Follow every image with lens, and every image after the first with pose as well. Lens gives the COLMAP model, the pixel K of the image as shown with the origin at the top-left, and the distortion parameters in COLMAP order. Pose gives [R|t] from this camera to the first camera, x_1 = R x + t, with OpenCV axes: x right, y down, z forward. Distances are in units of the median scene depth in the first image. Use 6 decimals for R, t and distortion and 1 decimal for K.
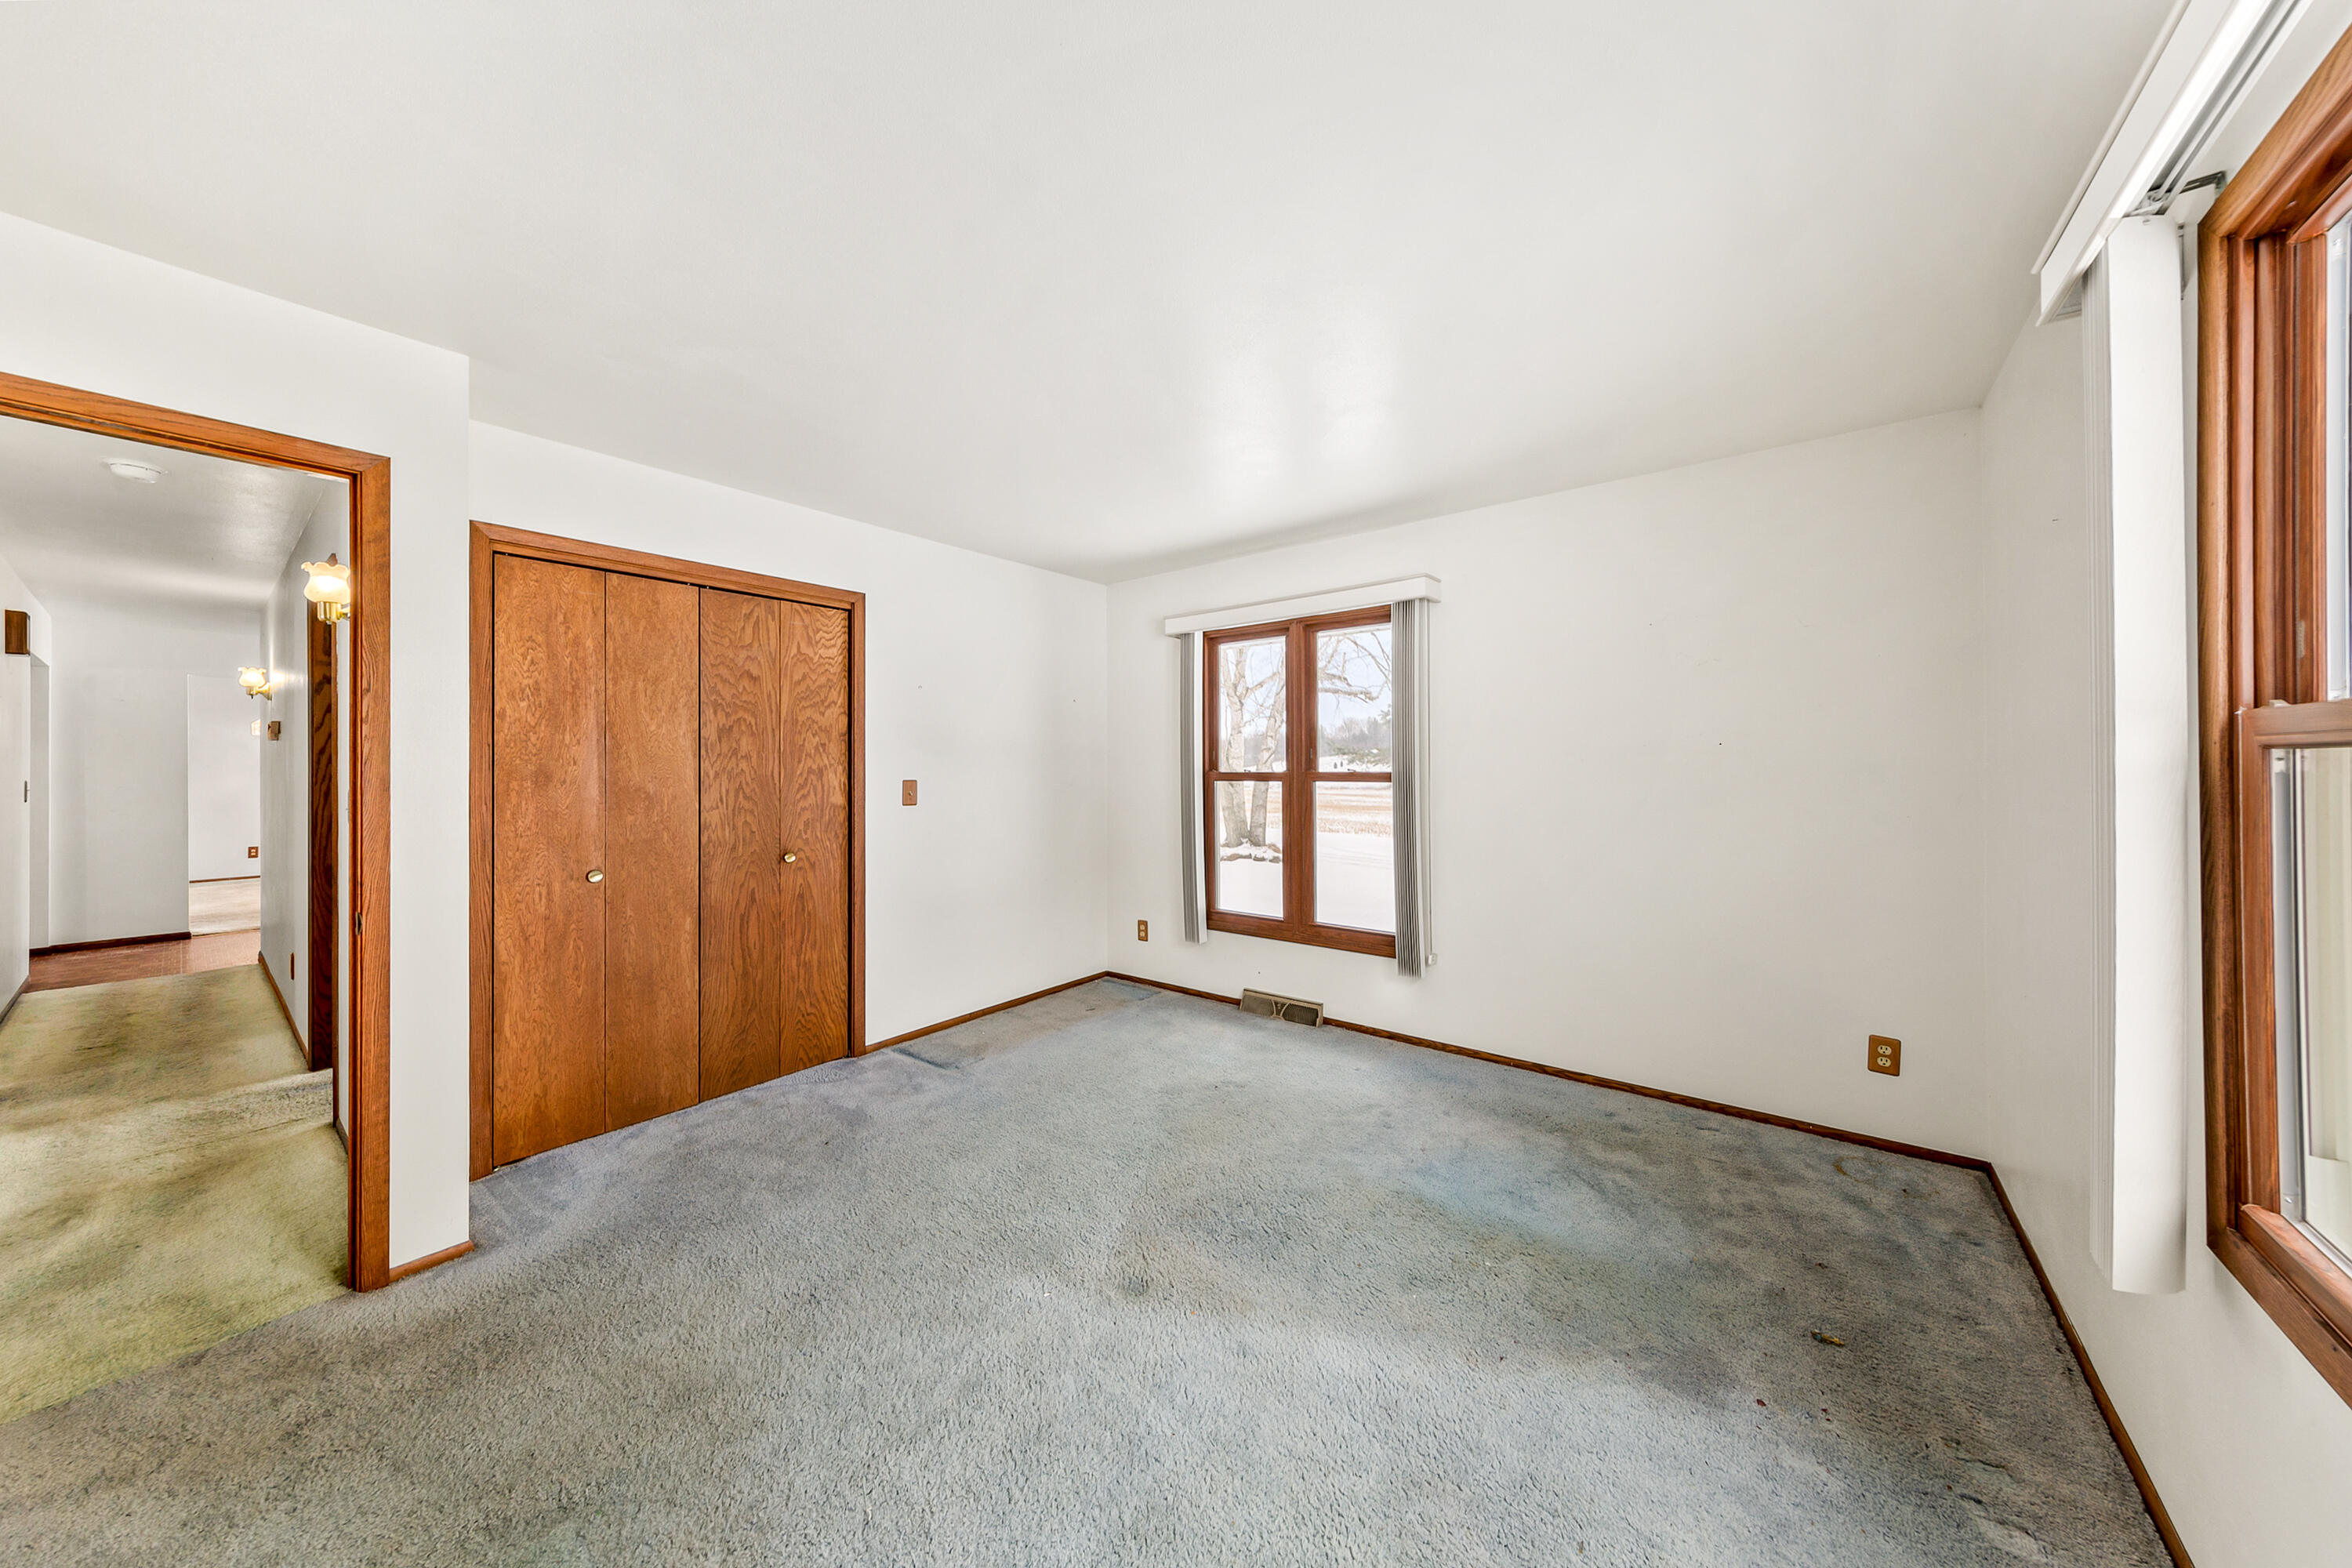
lens RADIAL K [[782.4, 0, 1180.2], [0, 782.4, 770.1], [0, 0, 1]] dist [0.012103, -0.000067]
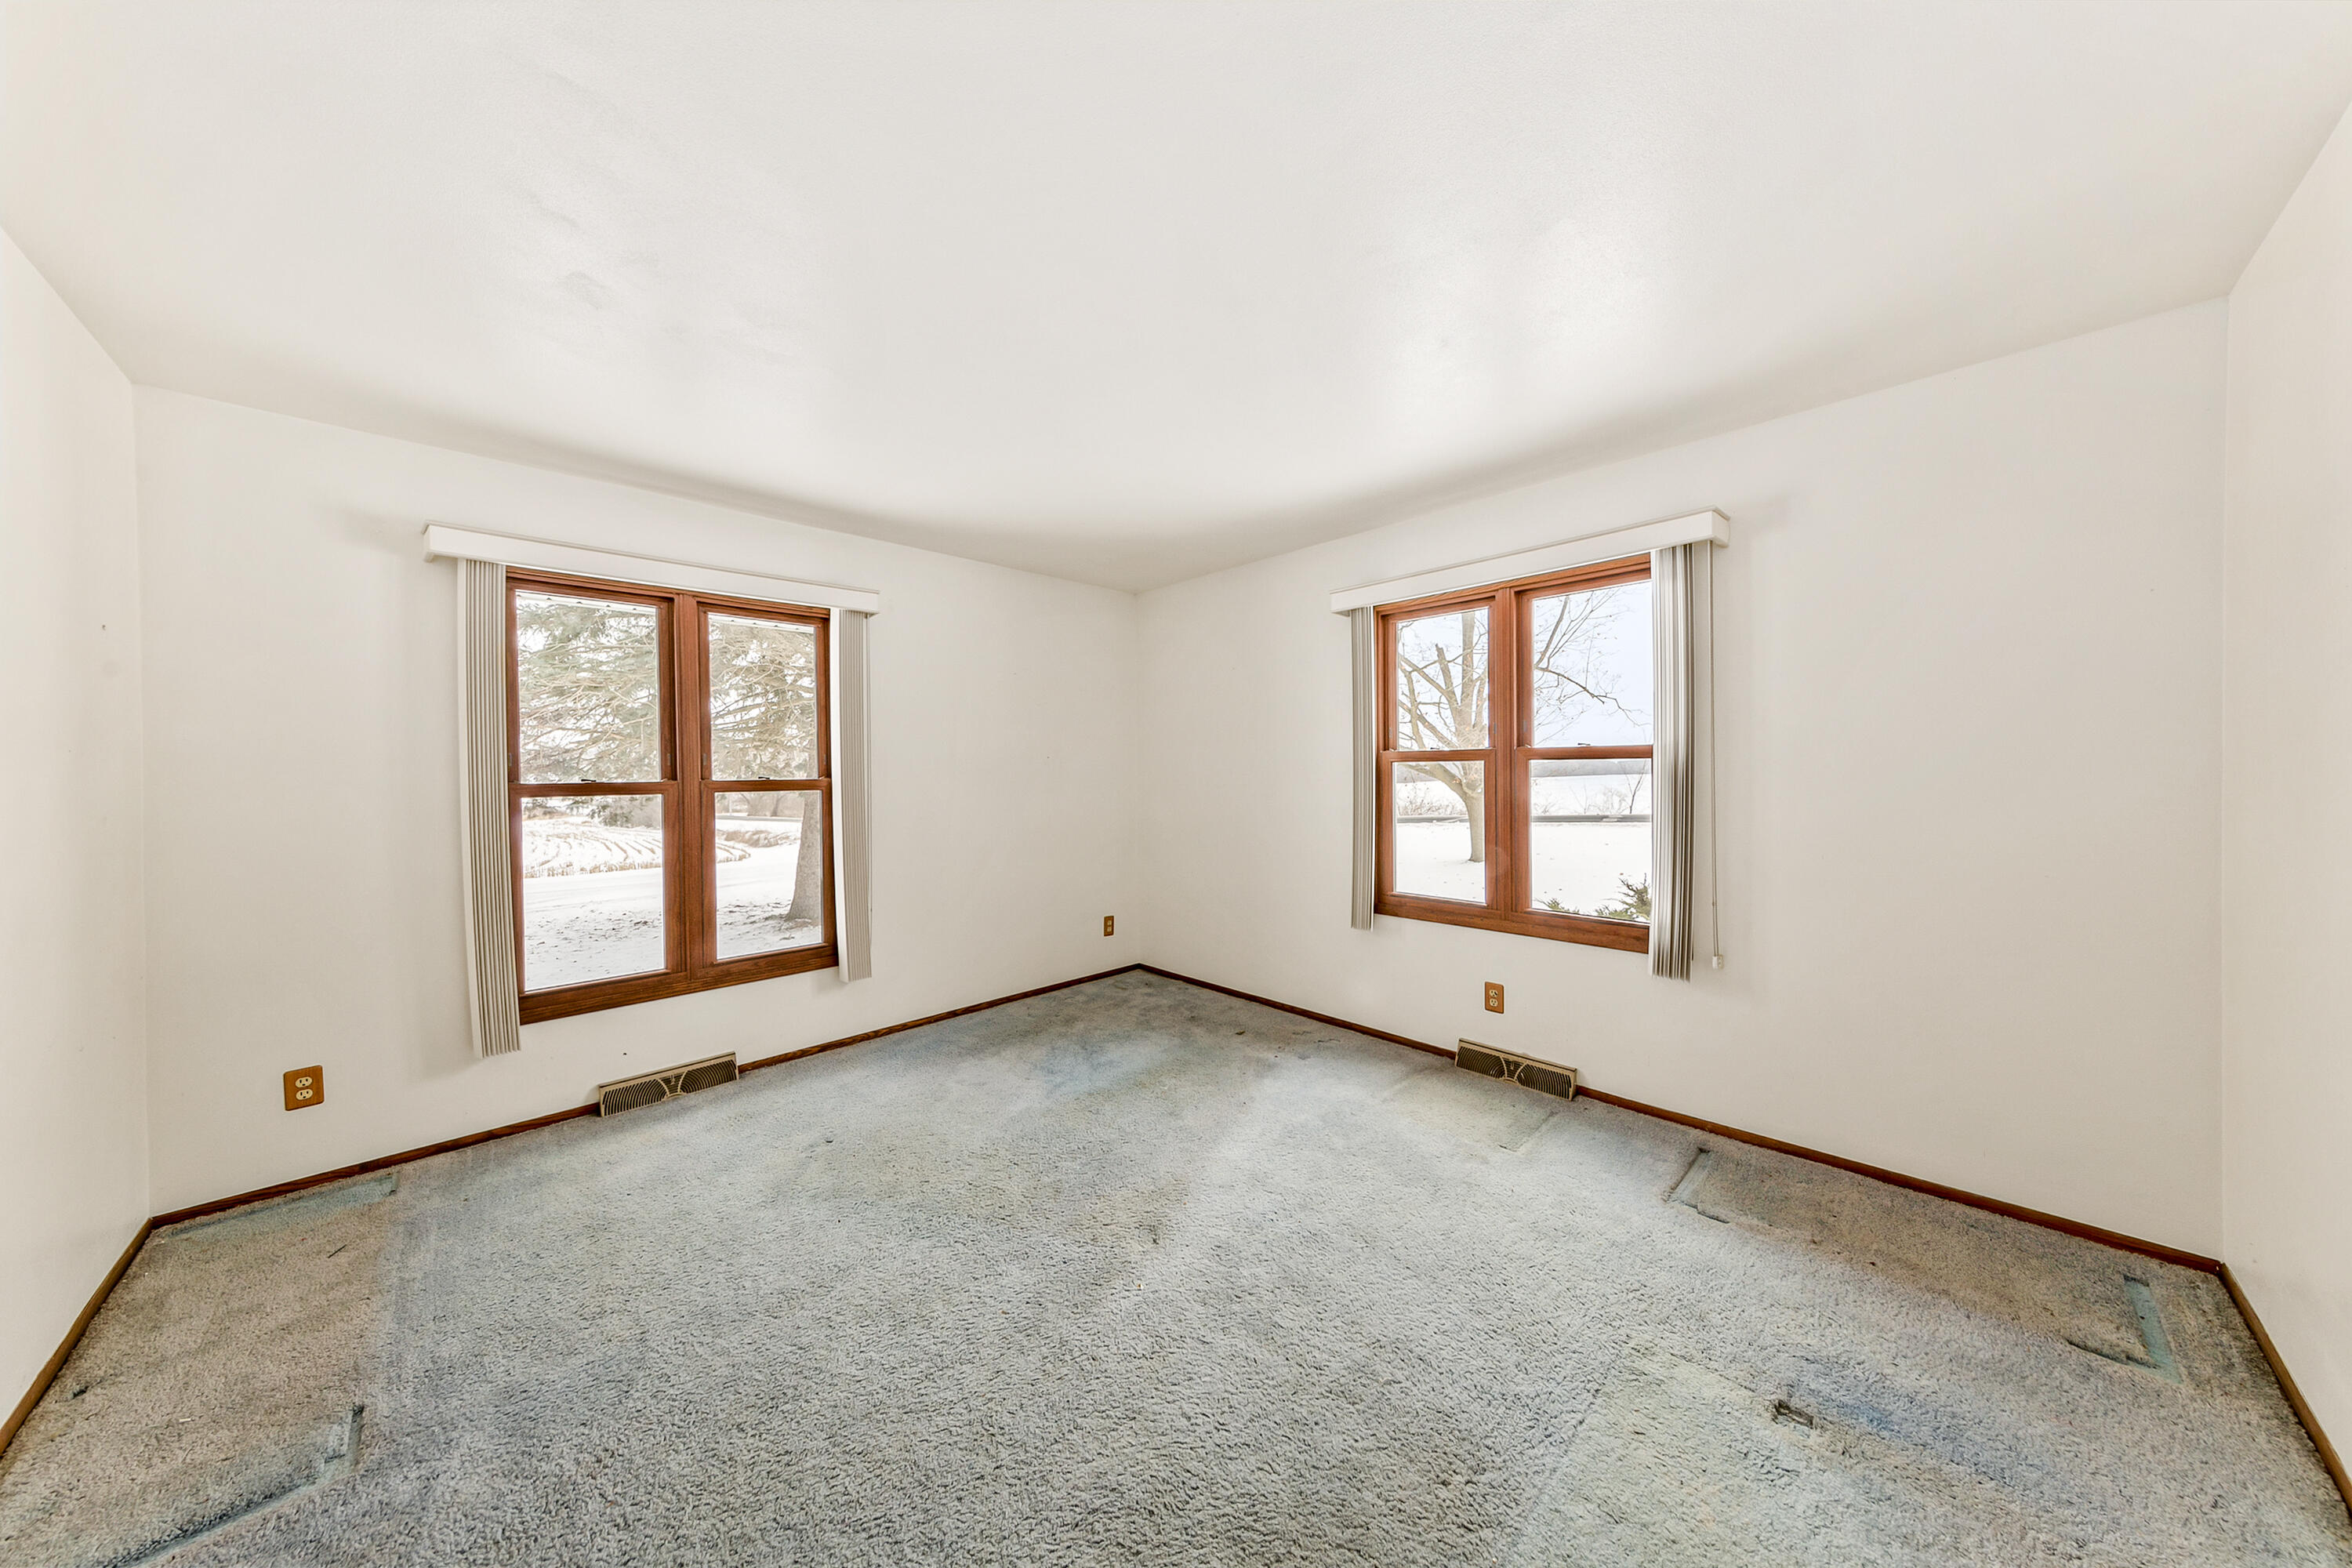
lens RADIAL K [[750.5, 0, 1184.8], [0, 750.5, 778.9], [0, 0, 1]] dist [0.009574, -0.000390]
pose [[0.121930, -0.014803, 0.992428, -0.654131], [0.009875, 0.999857, 0.013700, -0.007013], [-0.992490, 0.008130, 0.122058, 0.467178]]
